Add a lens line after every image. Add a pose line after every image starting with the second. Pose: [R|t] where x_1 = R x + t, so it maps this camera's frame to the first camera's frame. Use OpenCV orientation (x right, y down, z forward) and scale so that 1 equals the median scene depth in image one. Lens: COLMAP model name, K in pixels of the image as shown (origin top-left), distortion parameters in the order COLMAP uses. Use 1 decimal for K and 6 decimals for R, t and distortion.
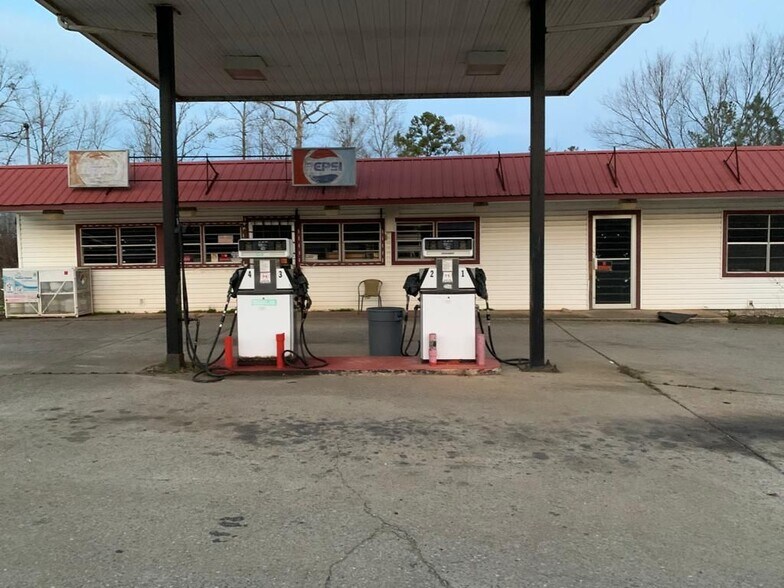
lens RADIAL K [[596.0, 0, 392.0], [0, 596.0, 294.0], [0, 0, 1]] dist [0.009212, -0.002519]
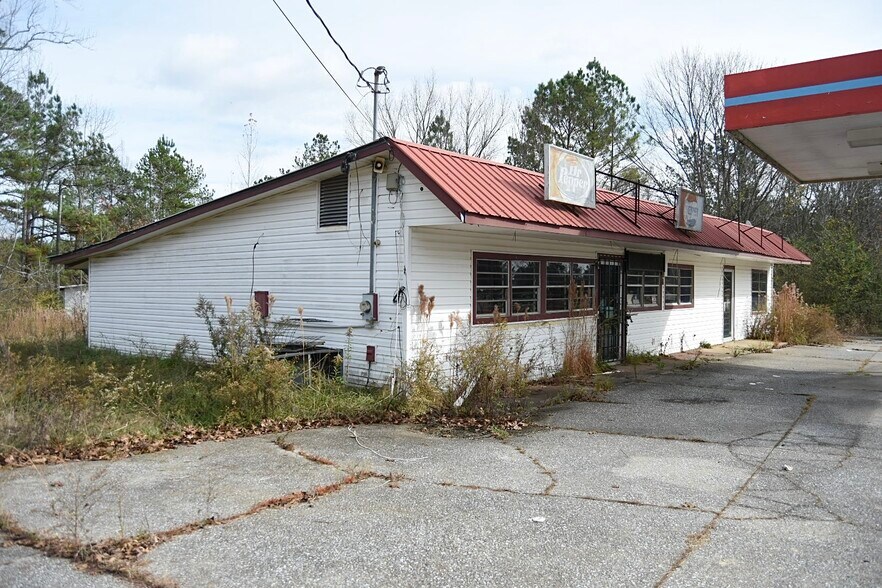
lens RADIAL K [[694.0, 0, 441.0], [0, 694.0, 294.0], [0, 0, 1]] dist [-0.054952, 0.005577]
pose [[0.598583, 0.004341, 0.801049, -1.176788], [0.030990, 0.999111, -0.028571, -0.055347], [-0.800461, 0.041927, 0.597917, 0.621295]]
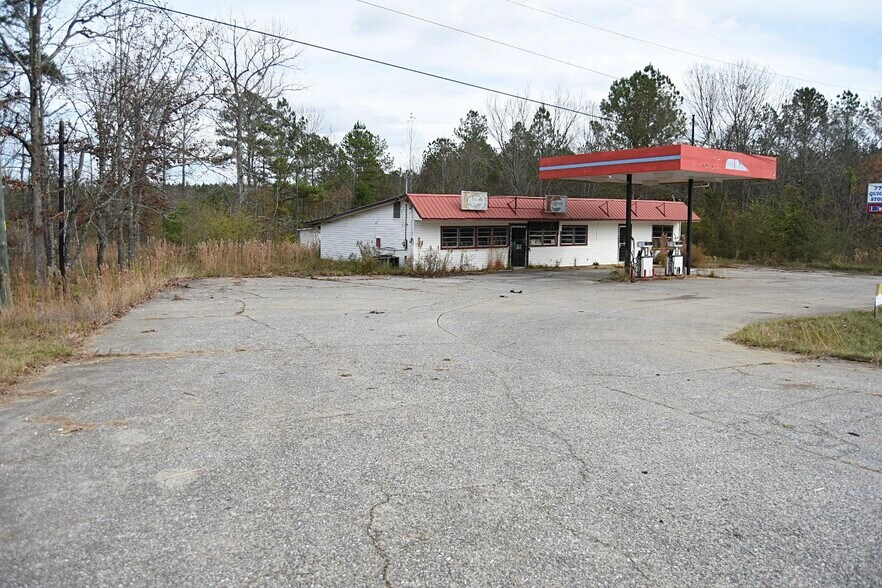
lens RADIAL K [[694.0, 0, 441.0], [0, 694.0, 294.0], [0, 0, 1]] dist [-0.054952, 0.005577]
pose [[0.795059, -0.049214, 0.604533, -1.961088], [0.019345, 0.998253, 0.055824, -0.024626], [-0.606224, -0.032688, 0.794622, -0.801826]]
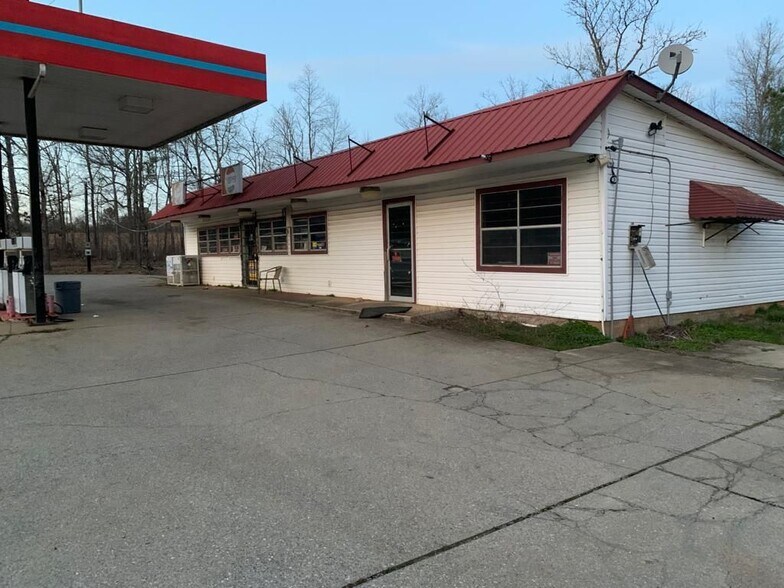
lens RADIAL K [[600.3, 0, 403.5], [0, 600.3, 293.4], [0, 0, 1]] dist [0.090609, -0.001818]
pose [[0.660988, 0.050836, -0.748672, 1.094234], [-0.030488, 0.998698, 0.040896, -0.027841], [0.749777, -0.004206, 0.661678, 0.372670]]
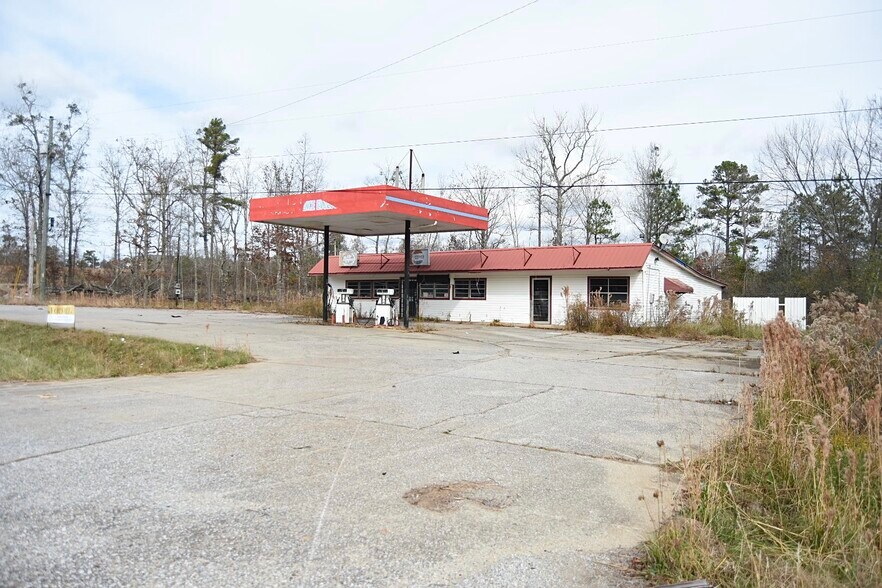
lens RADIAL K [[694.0, 0, 441.0], [0, 694.0, 294.0], [0, 0, 1]] dist [-0.054952, 0.005577]
pose [[0.829829, 0.018684, -0.557706, 1.406548], [-0.057072, 0.997040, -0.051517, 0.064096], [0.555092, 0.074580, 0.828439, -1.145552]]
